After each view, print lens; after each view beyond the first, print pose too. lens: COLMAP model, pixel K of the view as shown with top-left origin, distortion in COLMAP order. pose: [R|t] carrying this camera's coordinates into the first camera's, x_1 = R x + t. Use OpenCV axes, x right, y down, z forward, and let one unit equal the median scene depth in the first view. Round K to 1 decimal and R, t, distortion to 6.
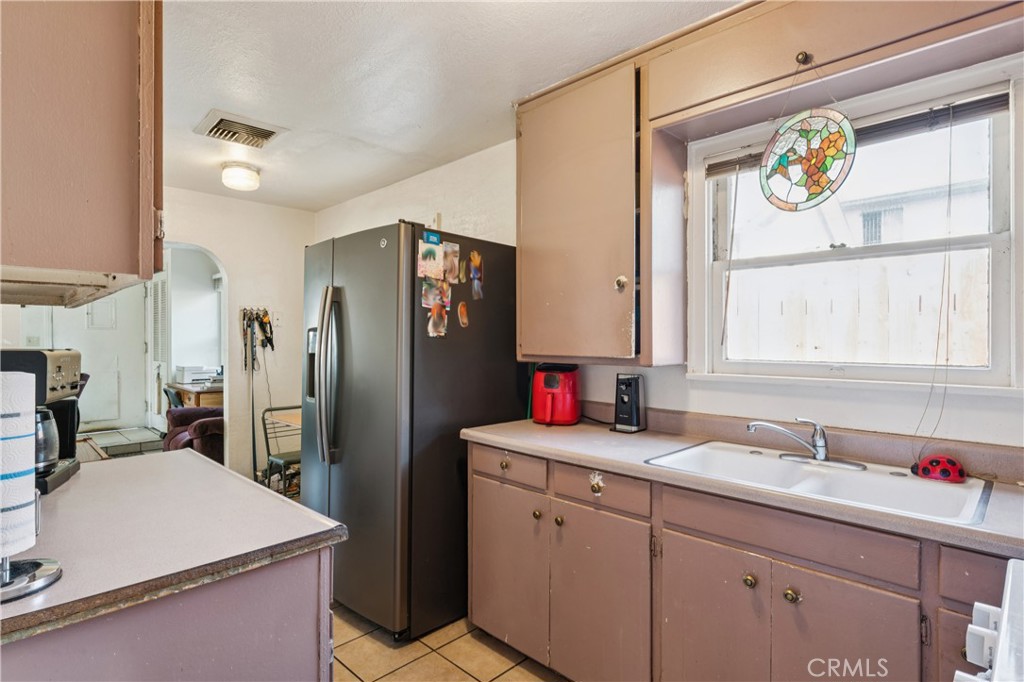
lens RADIAL K [[525.9, 0, 510.5], [0, 525.9, 339.7], [0, 0, 1]] dist [-0.015447, -0.000186]
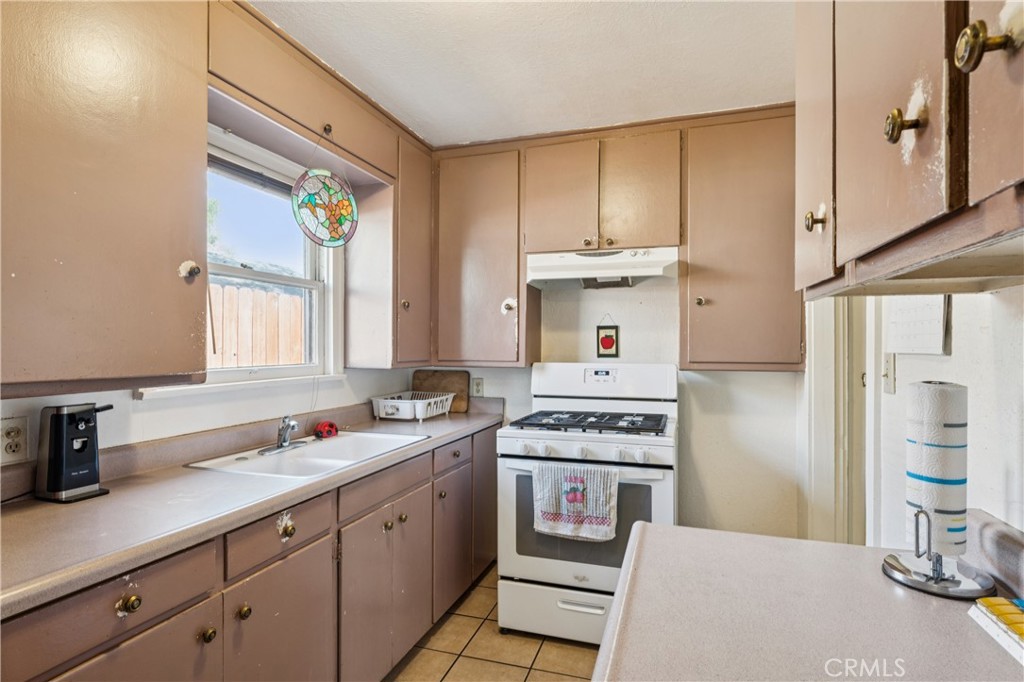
lens RADIAL K [[525.9, 0, 506.4], [0, 525.9, 344.9], [0, 0, 1]] dist [-0.015447, -0.000186]
pose [[-0.437340, -0.003889, 0.899288, -0.781658], [-0.002286, 0.999992, 0.003213, -0.011509], [-0.899293, -0.000650, -0.437345, 1.146685]]
